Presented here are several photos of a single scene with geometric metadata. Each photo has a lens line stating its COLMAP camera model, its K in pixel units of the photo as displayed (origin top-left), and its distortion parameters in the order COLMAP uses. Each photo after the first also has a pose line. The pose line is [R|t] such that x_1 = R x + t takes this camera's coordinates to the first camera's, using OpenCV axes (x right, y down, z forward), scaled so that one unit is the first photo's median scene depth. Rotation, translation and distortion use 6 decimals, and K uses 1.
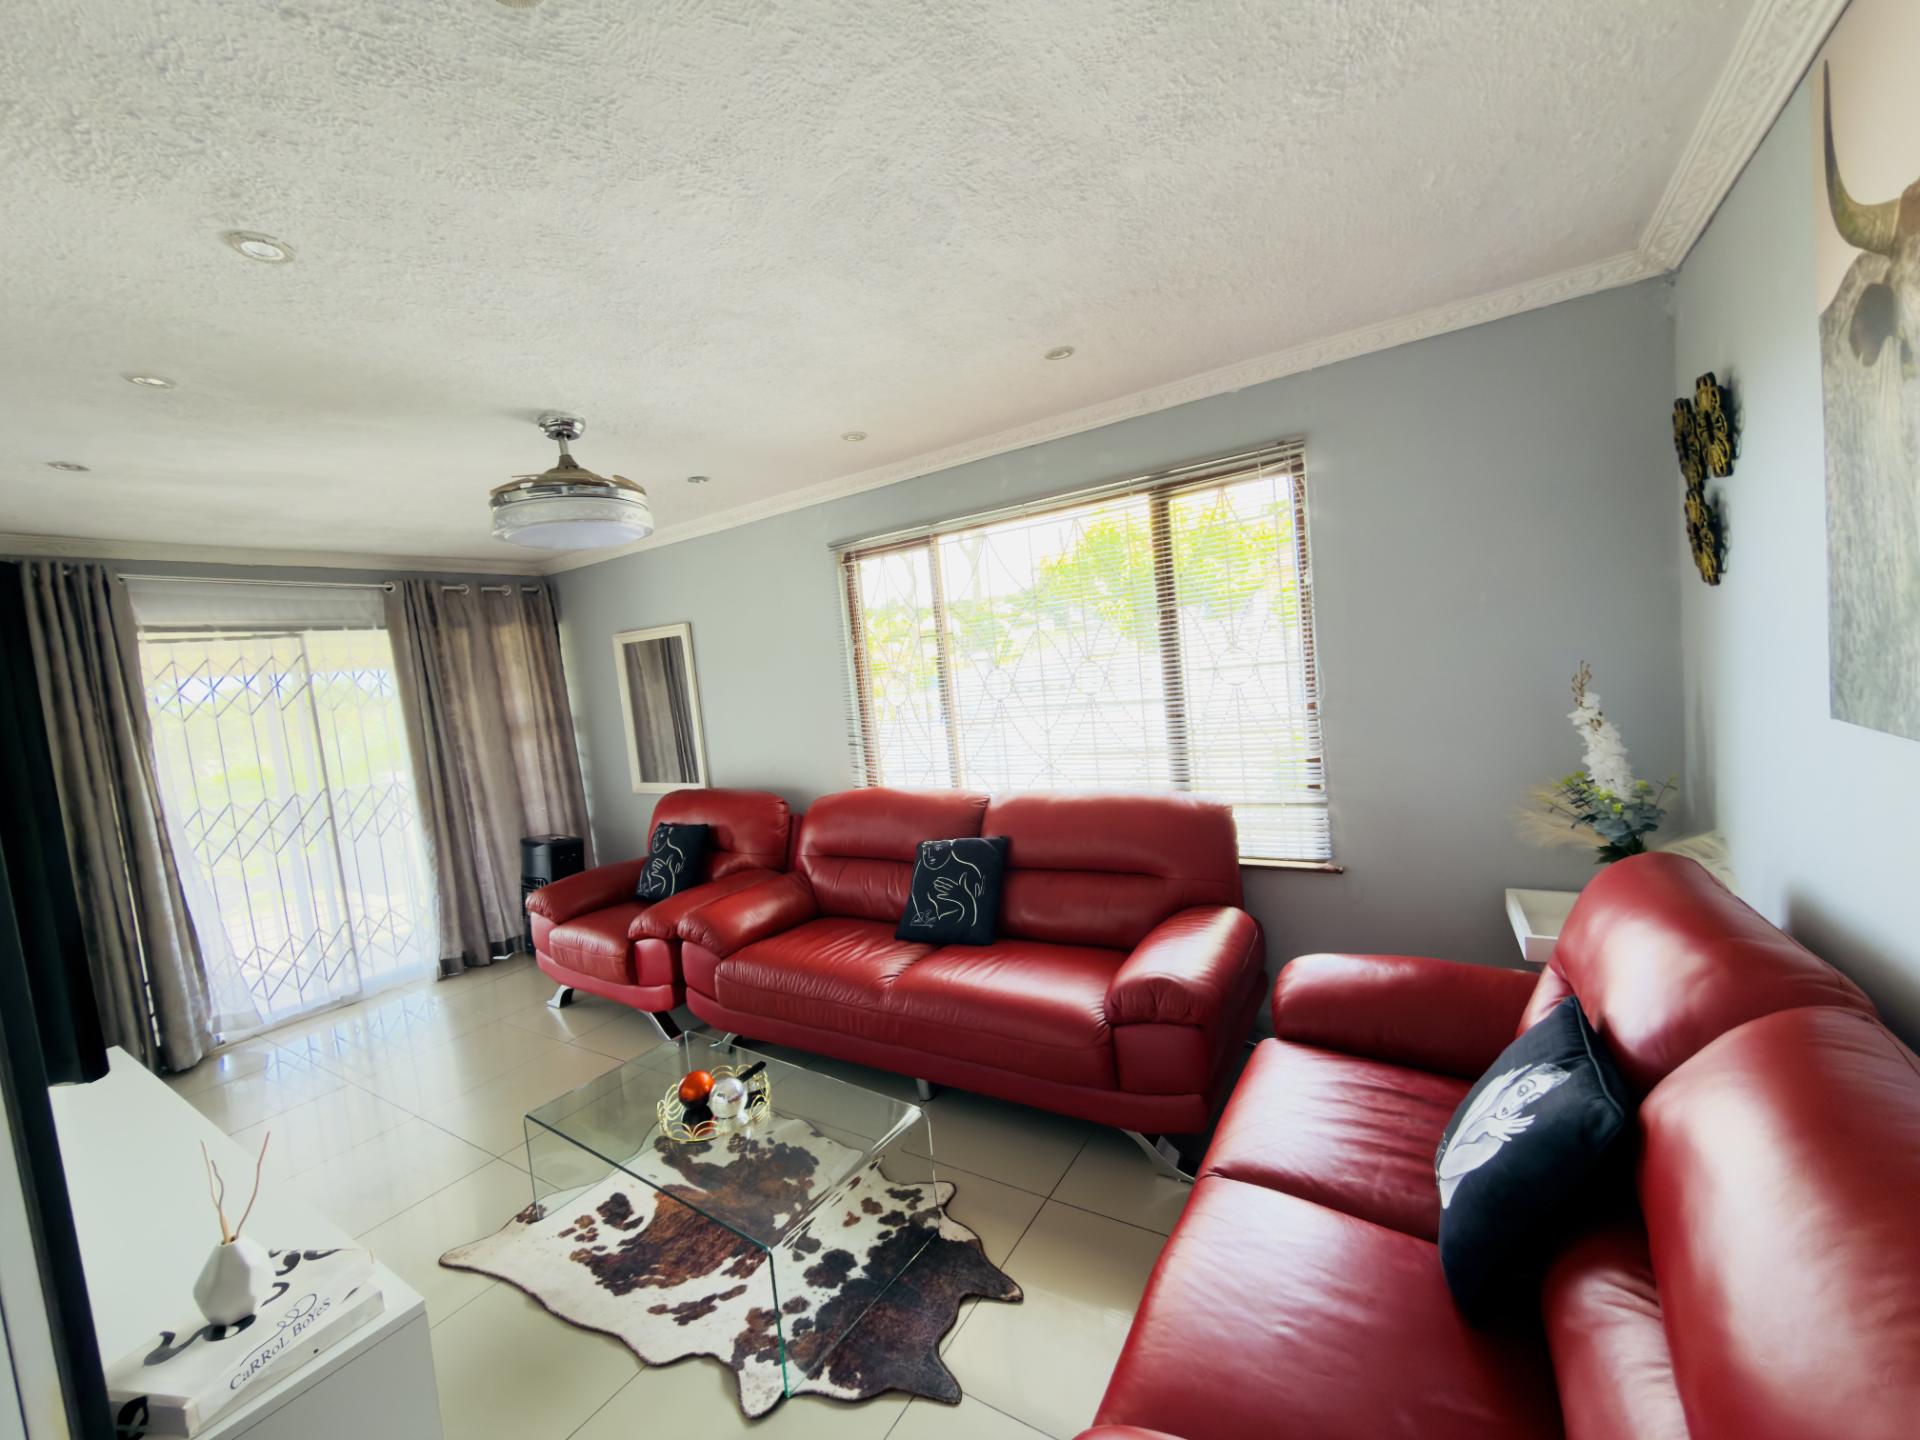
lens RADIAL K [[770.5, 0, 970.7], [0, 770.5, 712.7], [0, 0, 1]] dist [-0.006358, 0.000977]
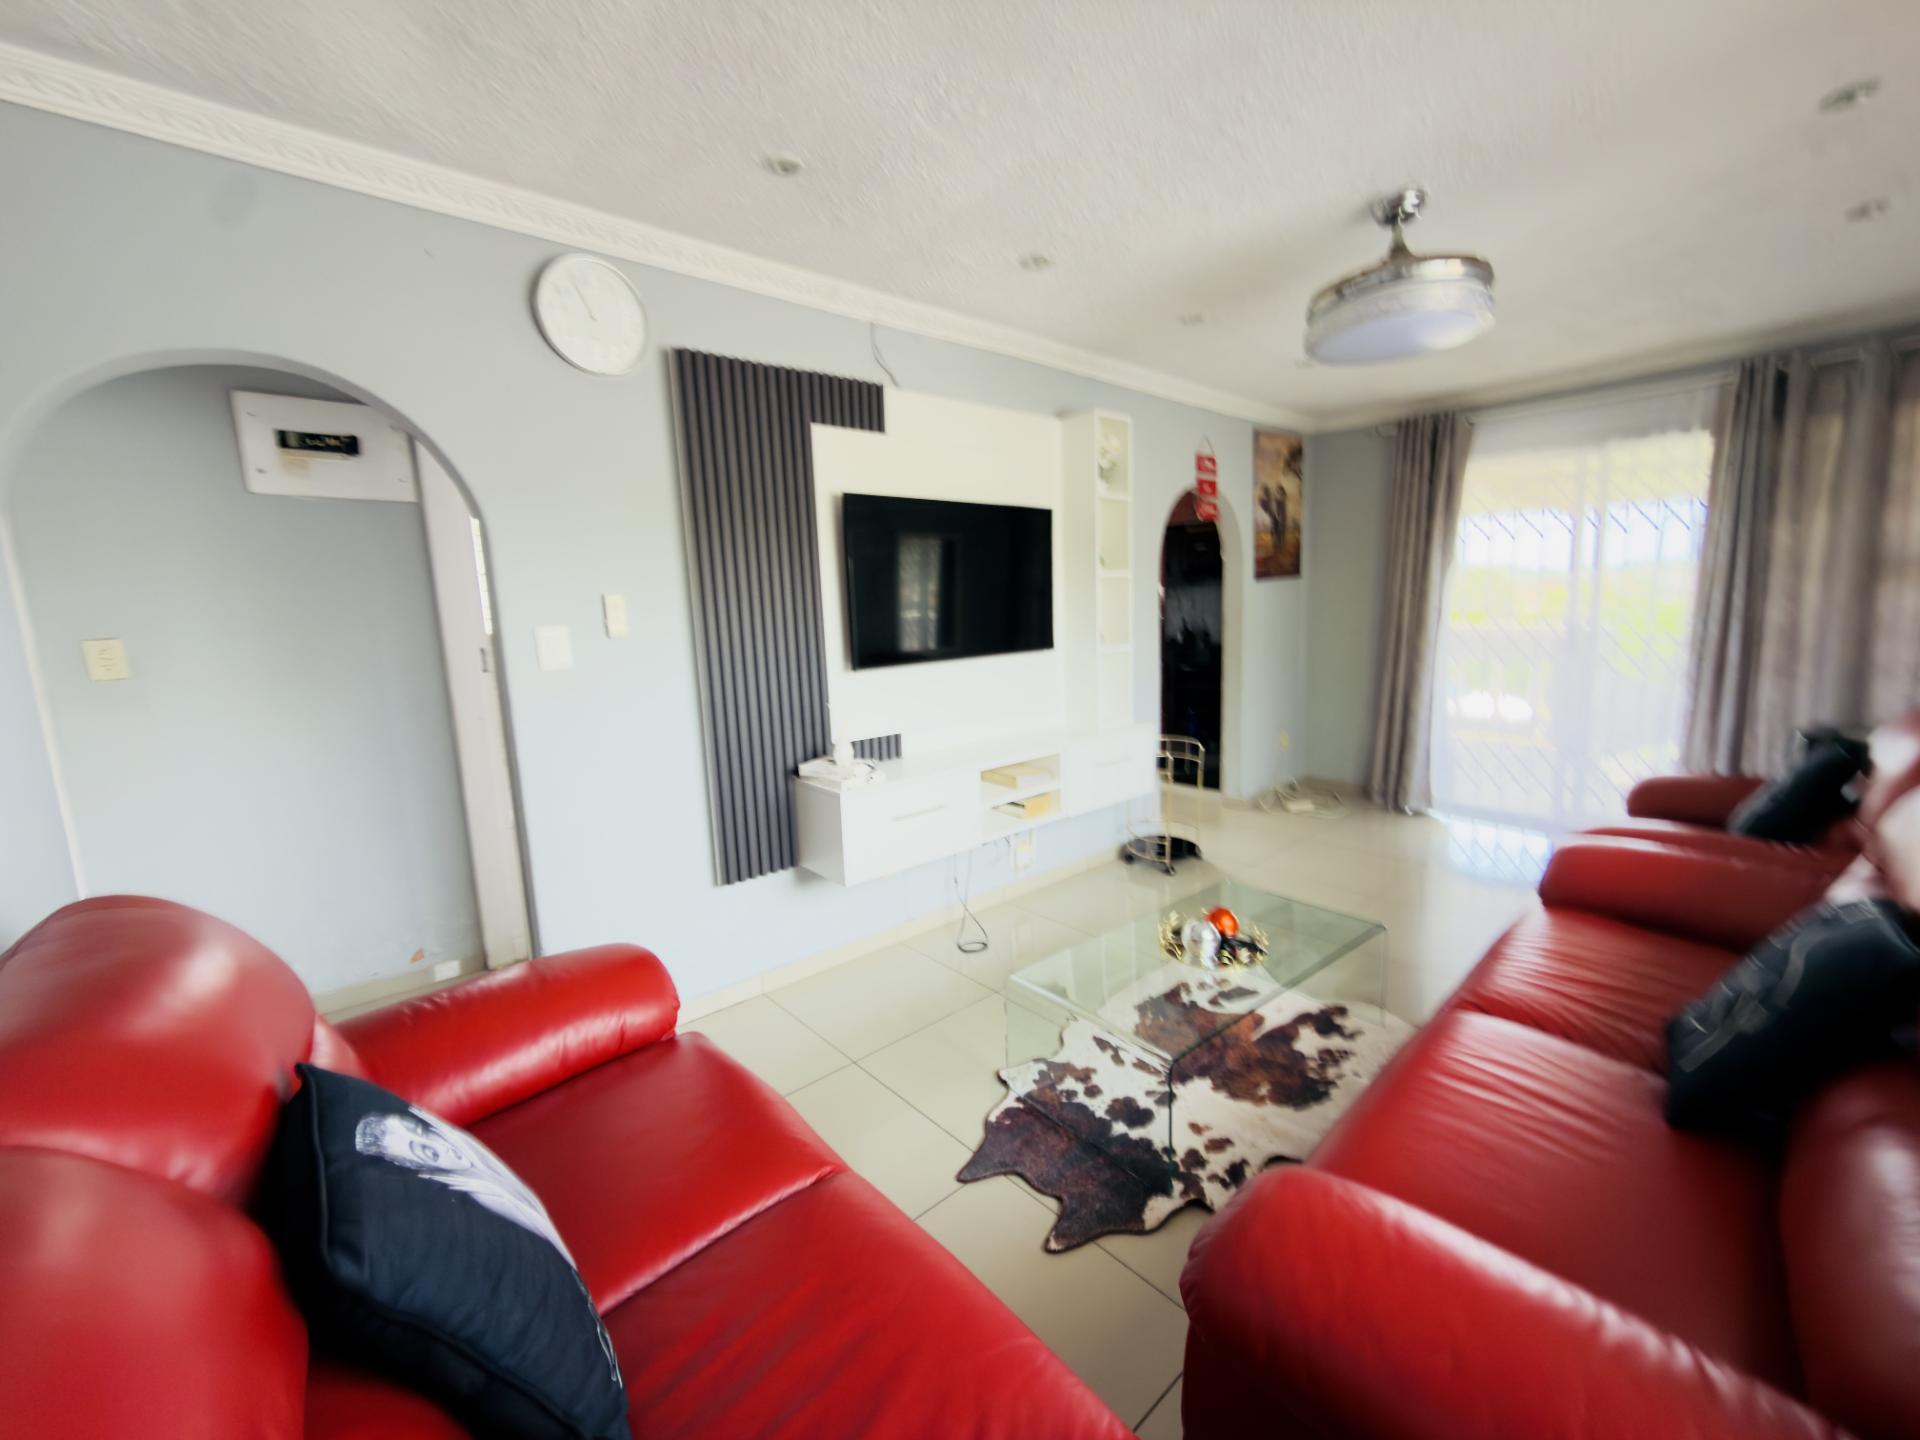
lens RADIAL K [[770.5, 0, 956.7], [0, 770.5, 723.4], [0, 0, 1]] dist [-0.006358, 0.000977]
pose [[-0.273769, 0.256376, -0.926996, 0.633082], [-0.006192, 0.963329, 0.268253, -0.046088], [0.961776, 0.079179, -0.262142, 0.906996]]
